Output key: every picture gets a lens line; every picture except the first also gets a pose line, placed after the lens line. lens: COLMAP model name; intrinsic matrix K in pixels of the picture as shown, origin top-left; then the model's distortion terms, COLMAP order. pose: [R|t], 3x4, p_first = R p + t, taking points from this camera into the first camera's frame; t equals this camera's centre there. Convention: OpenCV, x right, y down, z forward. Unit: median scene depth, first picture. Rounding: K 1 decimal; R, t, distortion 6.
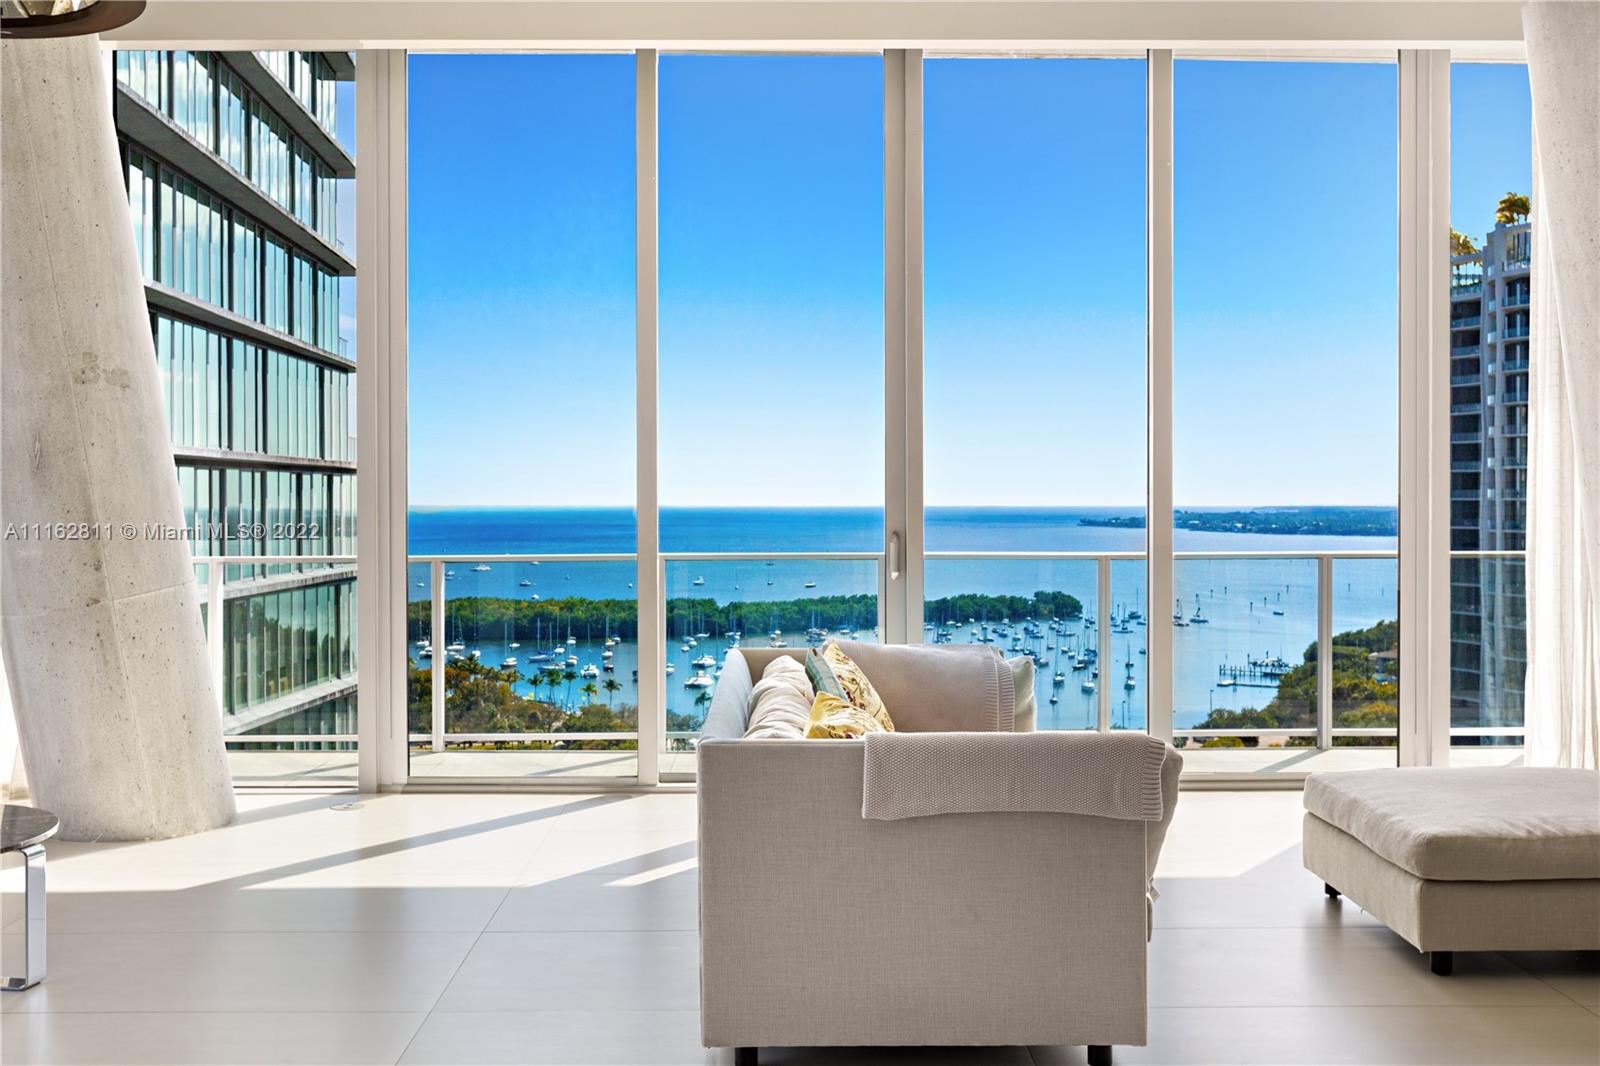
lens RADIAL K [[1553.1, 0, 800.0], [0, 1553.1, 533.0], [0, 0, 1]] dist [-0.057842, 0.001351]
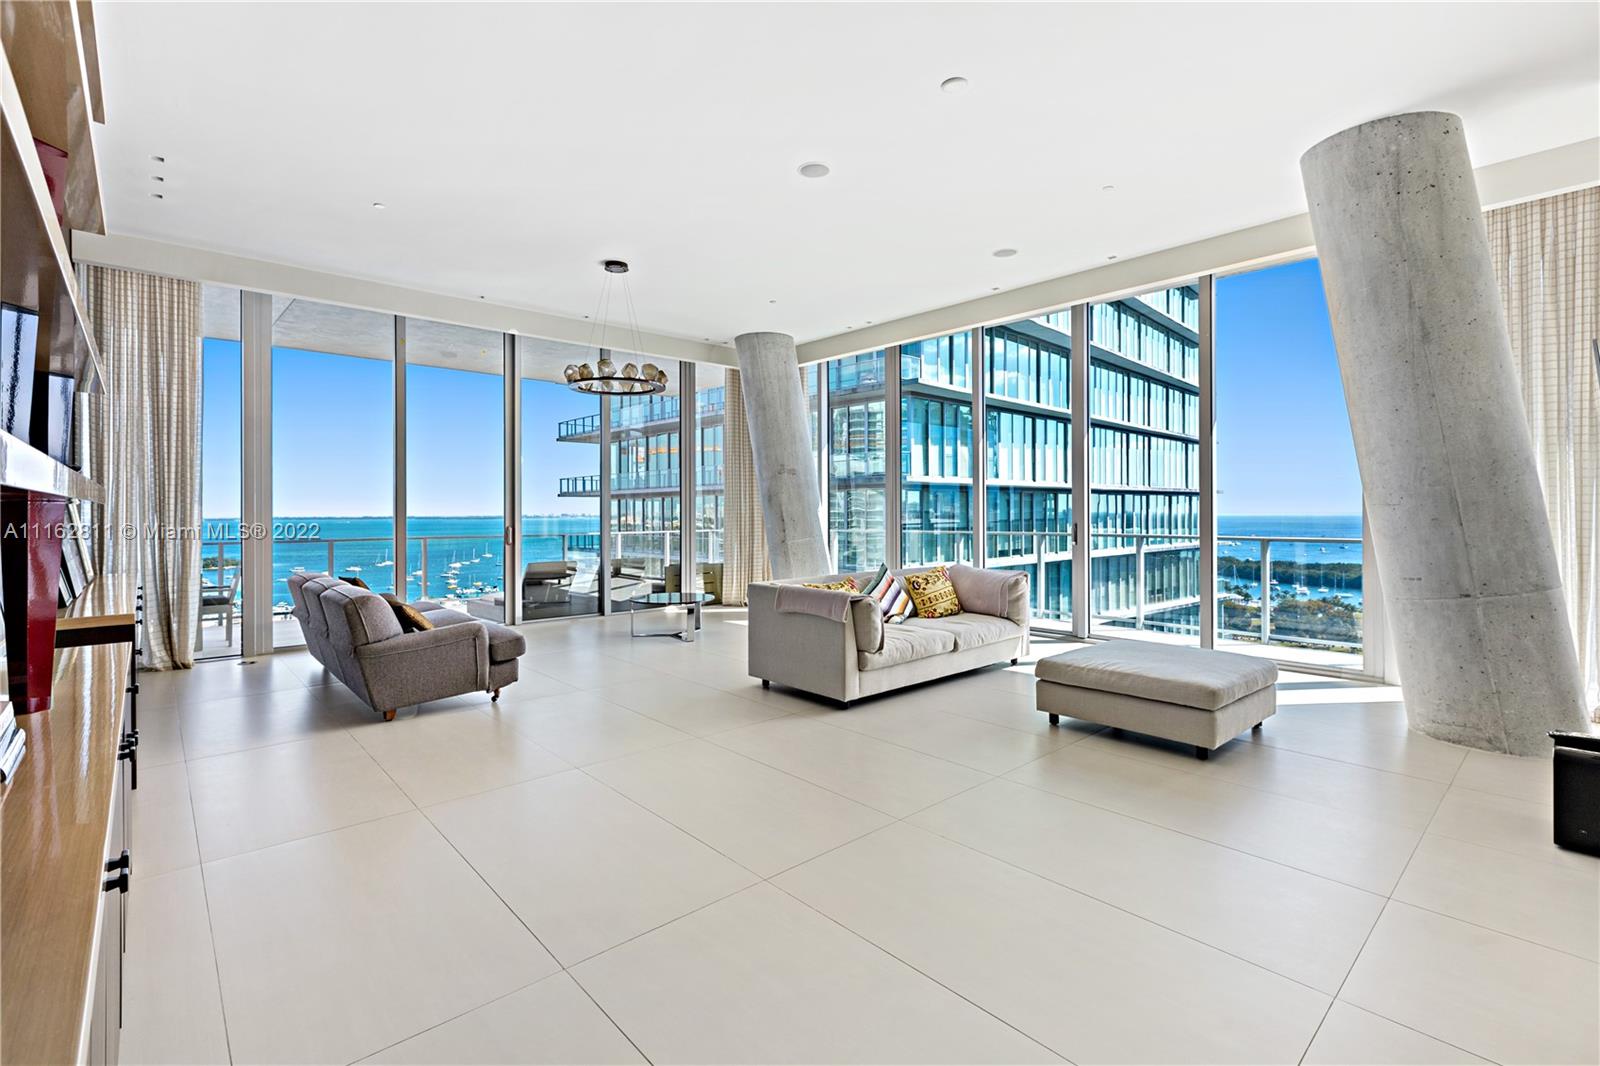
lens RADIAL K [[716.9, 0, 805.0], [0, 716.9, 516.0], [0, 0, 1]] dist [0.000581, 0.000032]
pose [[0.654993, 0.004522, -0.755621, 0.087773], [-0.013251, 0.999897, -0.005502, -0.000204], [0.755518, 0.013616, 0.654986, 0.006518]]
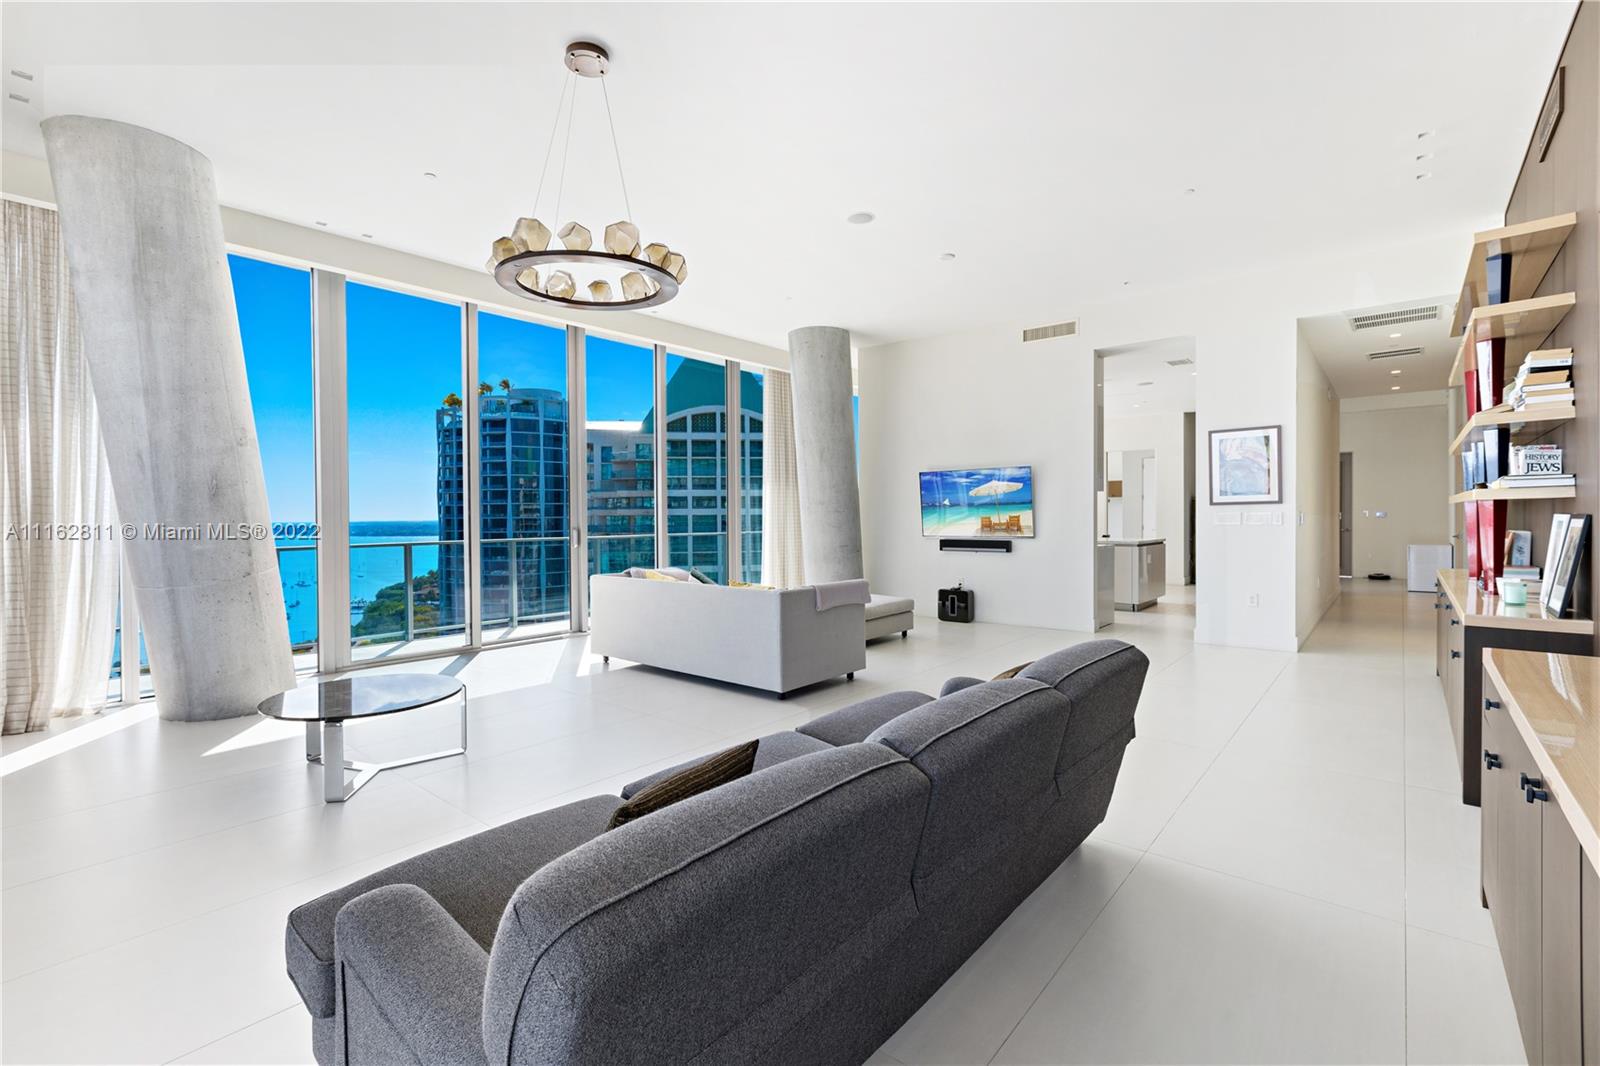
lens RADIAL K [[716.9, 0, 805.0], [0, 716.9, 516.0], [0, 0, 1]] dist [0.000581, 0.000032]
pose [[0.656477, -0.001915, 0.754343, -0.081761], [0.017847, 0.999756, -0.012994, 0.000182], [-0.754135, 0.021993, 0.656352, 0.001136]]
